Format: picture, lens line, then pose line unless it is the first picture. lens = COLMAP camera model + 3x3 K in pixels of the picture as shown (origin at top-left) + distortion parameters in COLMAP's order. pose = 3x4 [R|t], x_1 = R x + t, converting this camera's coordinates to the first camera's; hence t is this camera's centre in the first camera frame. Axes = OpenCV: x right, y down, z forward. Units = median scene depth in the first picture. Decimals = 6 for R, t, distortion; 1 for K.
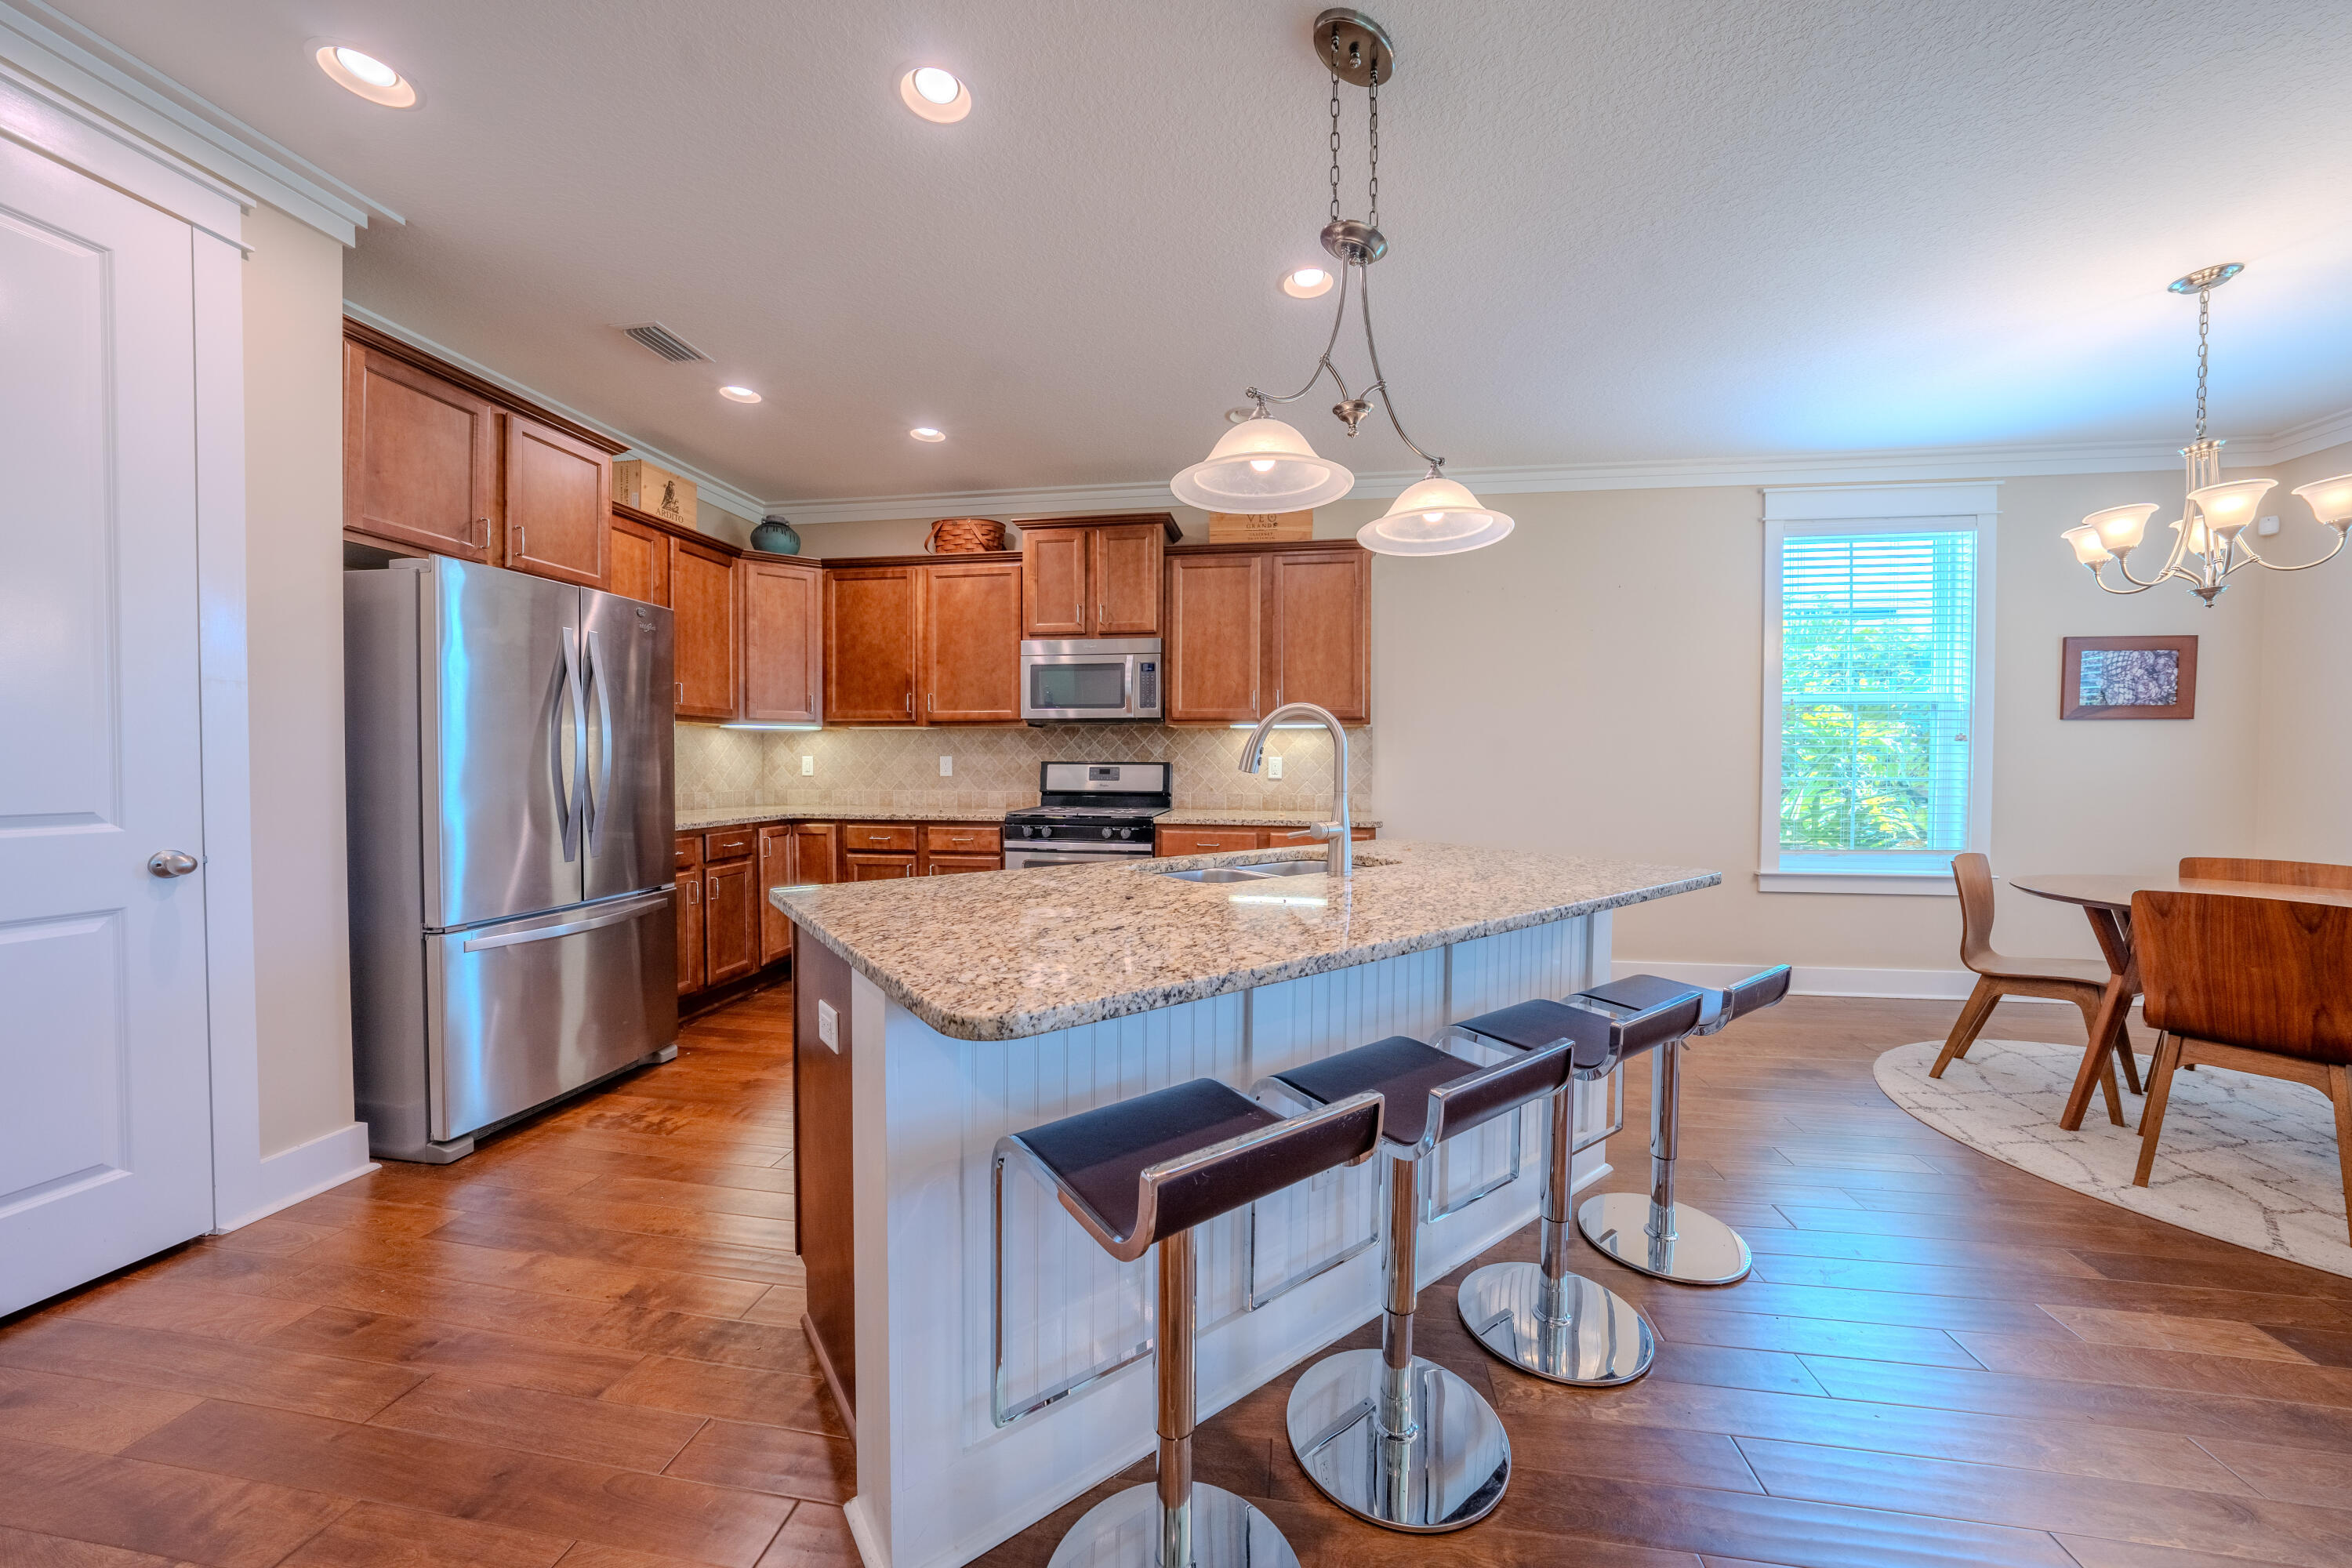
lens RADIAL K [[812.0, 0, 1179.3], [0, 812.0, 778.1], [0, 0, 1]] dist [-0.026765, 0.005372]
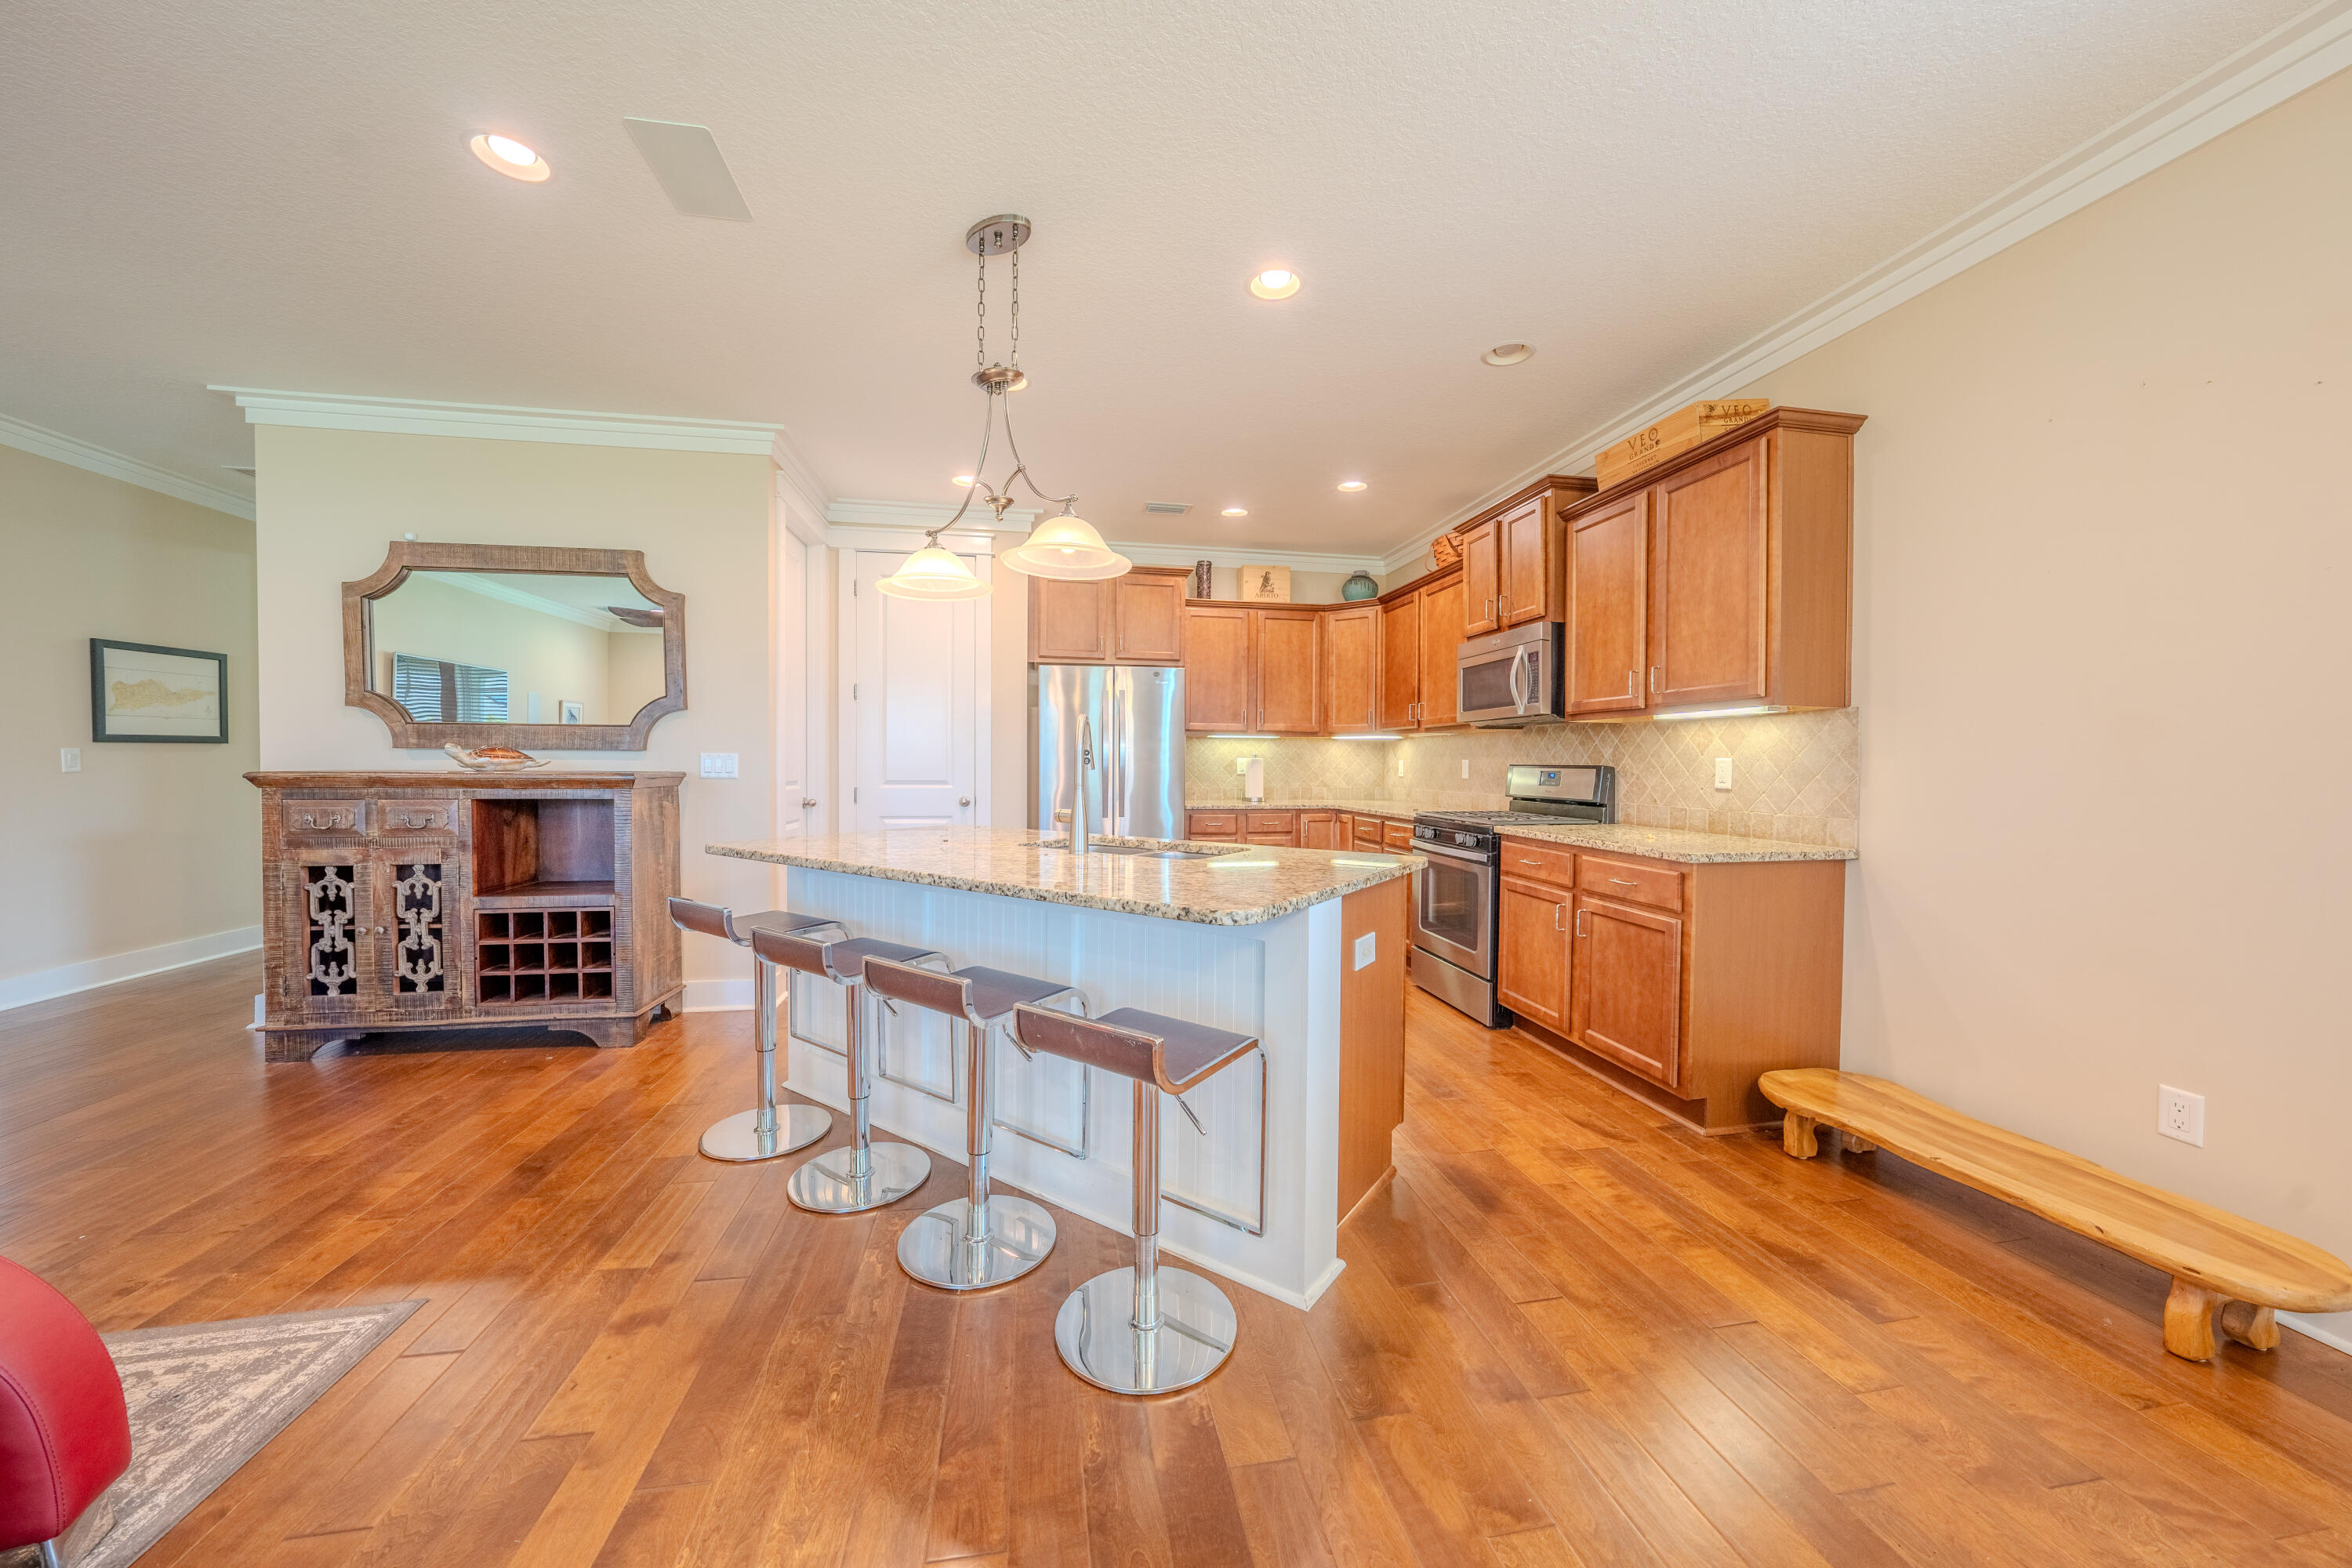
lens RADIAL K [[812.0, 0, 1179.3], [0, 812.0, 780.5], [0, 0, 1]] dist [-0.026765, 0.005372]
pose [[0.323123, 0.018135, -0.946183, 0.696550], [-0.022705, 0.999677, 0.011406, -0.004256], [0.946085, 0.017797, 0.323431, 0.370050]]
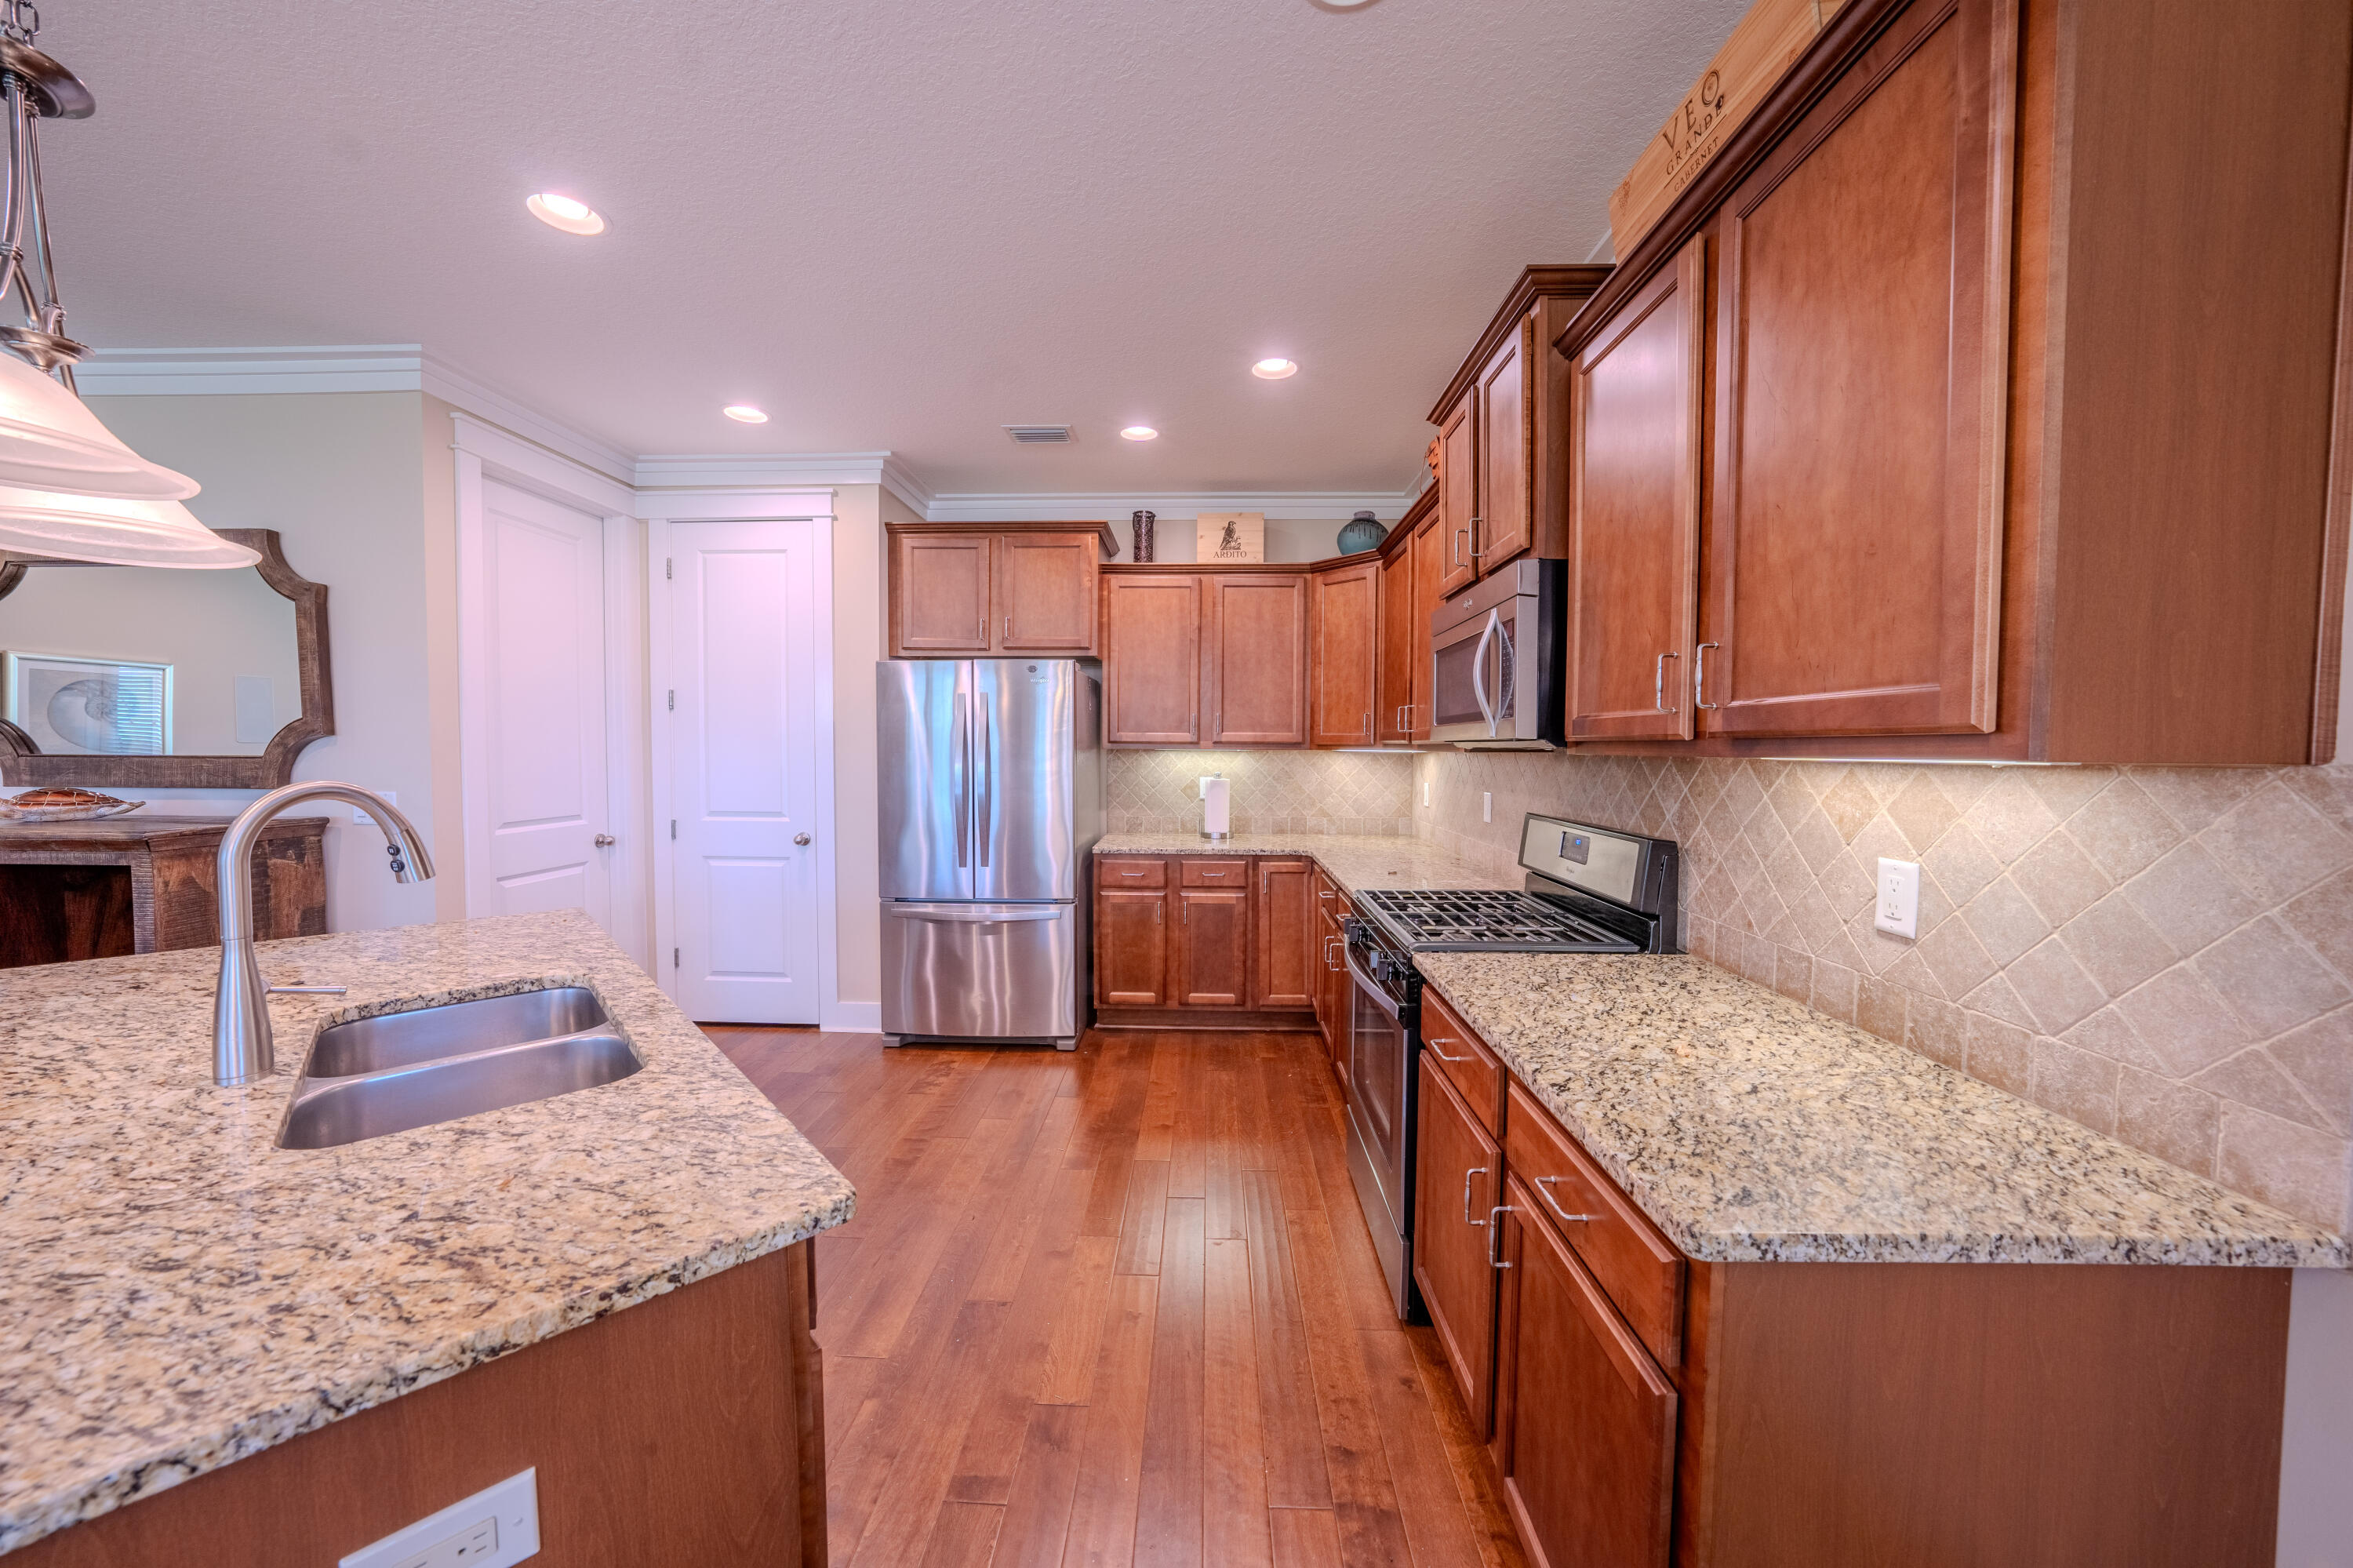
lens RADIAL K [[812.4, 0, 1178.9], [0, 812.4, 780.3], [0, 0, 1]] dist [-0.026765, 0.005372]
pose [[0.117630, 0.038276, -0.992320, 0.414441], [-0.023724, 0.999080, 0.035725, -0.065541], [0.992774, 0.019340, 0.118430, 0.793073]]
